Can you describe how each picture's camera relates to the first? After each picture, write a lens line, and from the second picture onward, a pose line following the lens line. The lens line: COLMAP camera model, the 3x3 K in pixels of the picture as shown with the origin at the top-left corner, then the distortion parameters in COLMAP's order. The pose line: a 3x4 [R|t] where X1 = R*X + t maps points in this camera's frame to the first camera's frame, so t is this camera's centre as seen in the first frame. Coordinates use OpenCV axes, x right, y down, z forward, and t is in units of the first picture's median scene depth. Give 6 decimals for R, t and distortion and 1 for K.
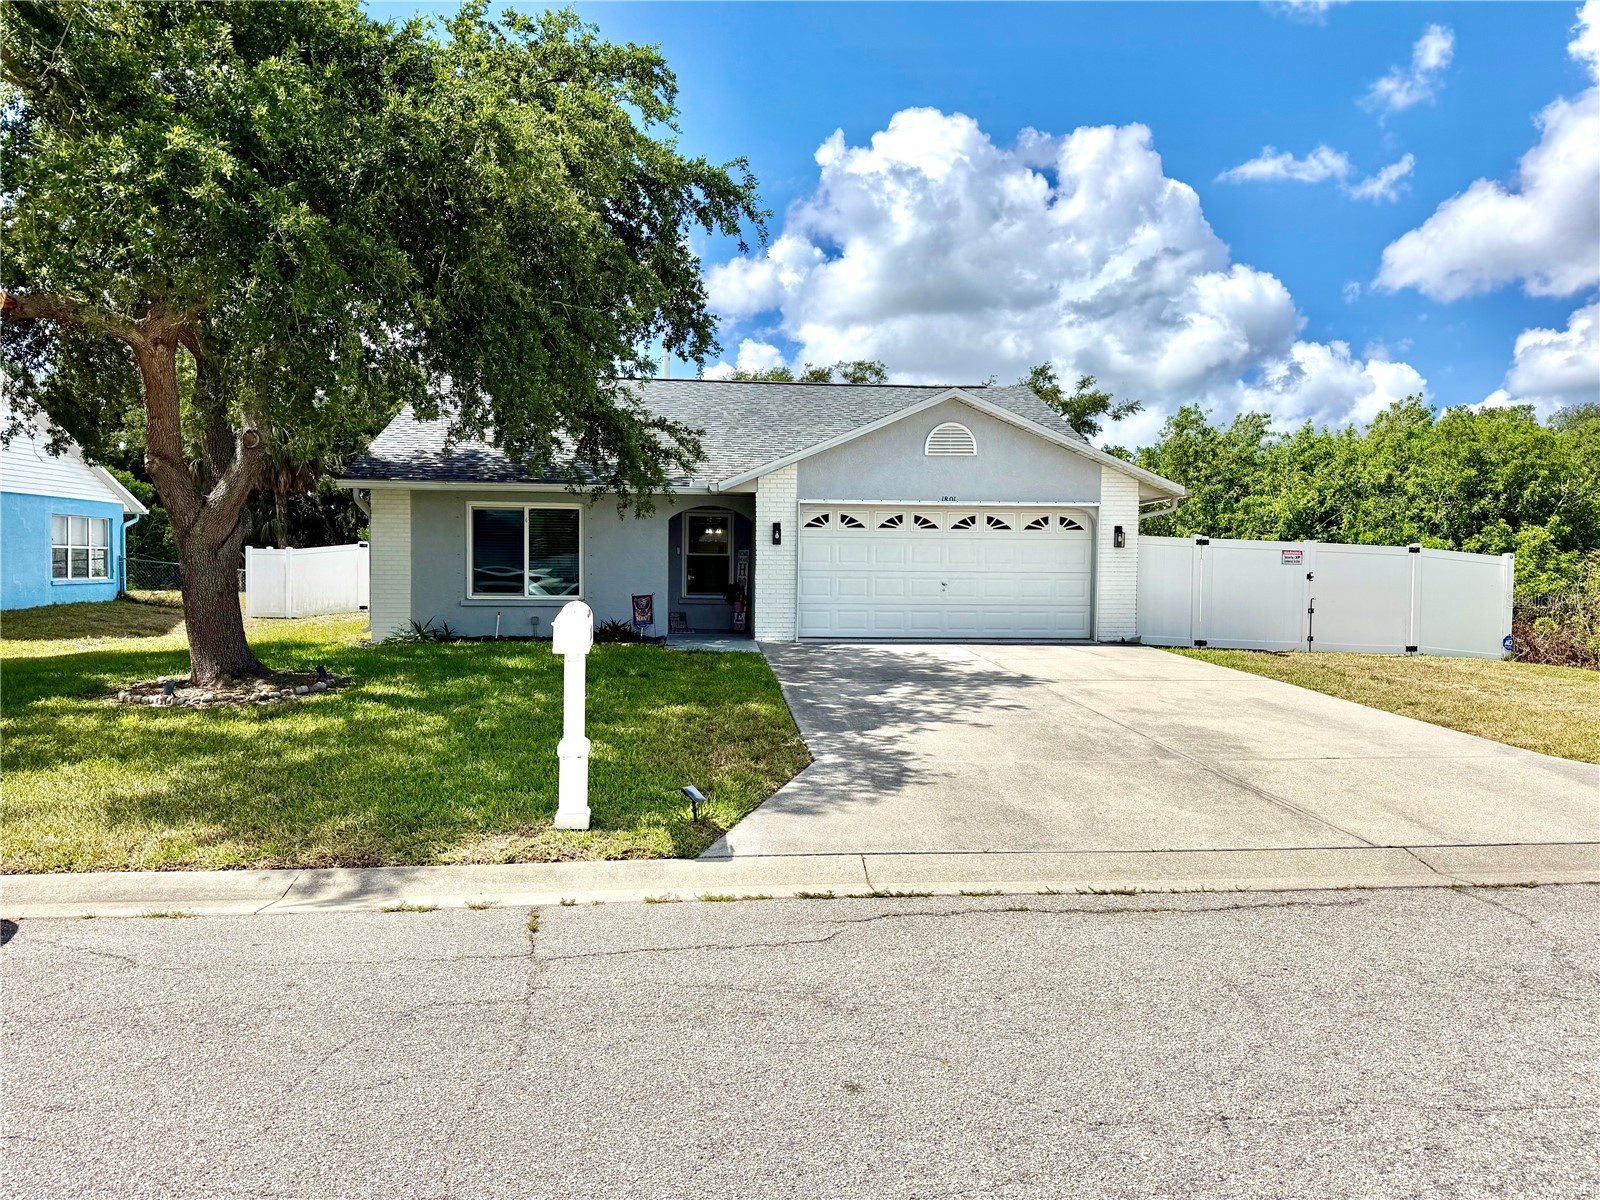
lens RADIAL K [[1114.4, 0, 800.0], [0, 1114.4, 600.0], [0, 0, 1]] dist [0.048668, -0.000177]
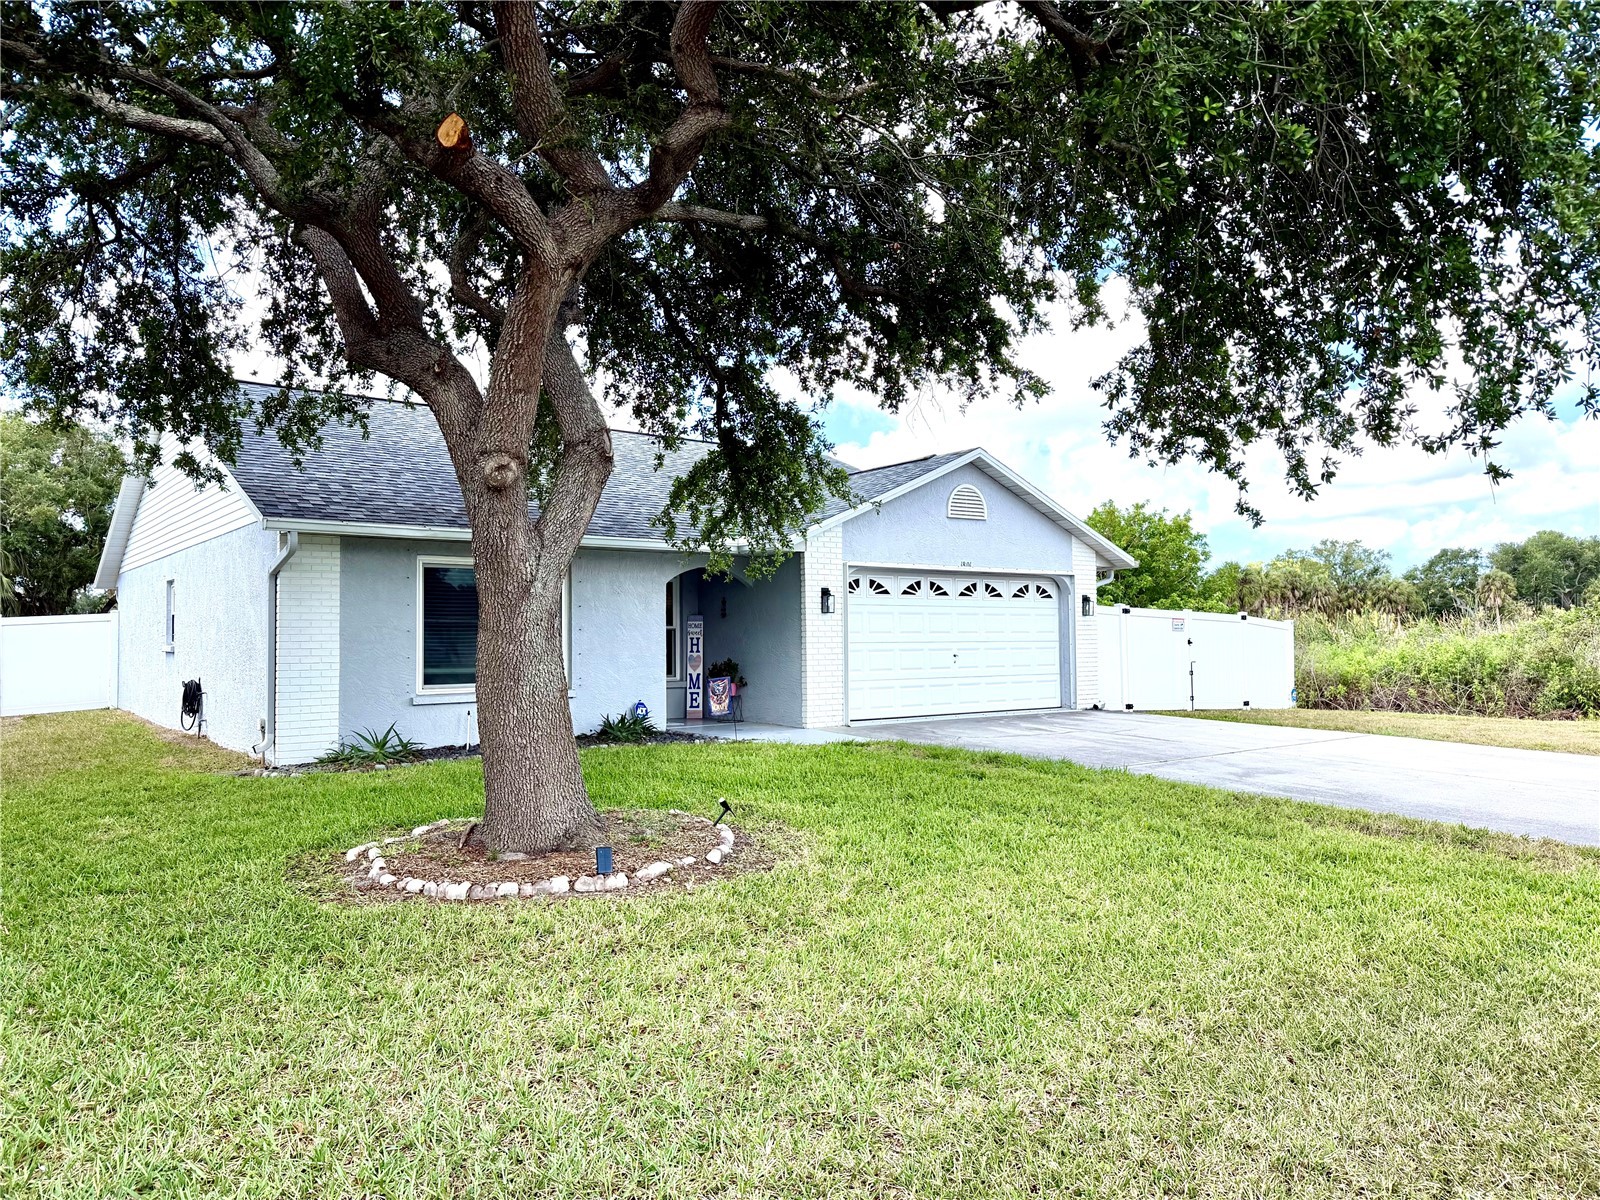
lens RADIAL K [[1114.4, 0, 800.0], [0, 1114.4, 600.0], [0, 0, 1]] dist [0.048668, -0.000177]
pose [[0.838348, 0.003873, 0.545122, -0.480736], [0.021804, 0.998936, -0.040629, -0.026150], [-0.544700, 0.045947, 0.837371, 0.295025]]
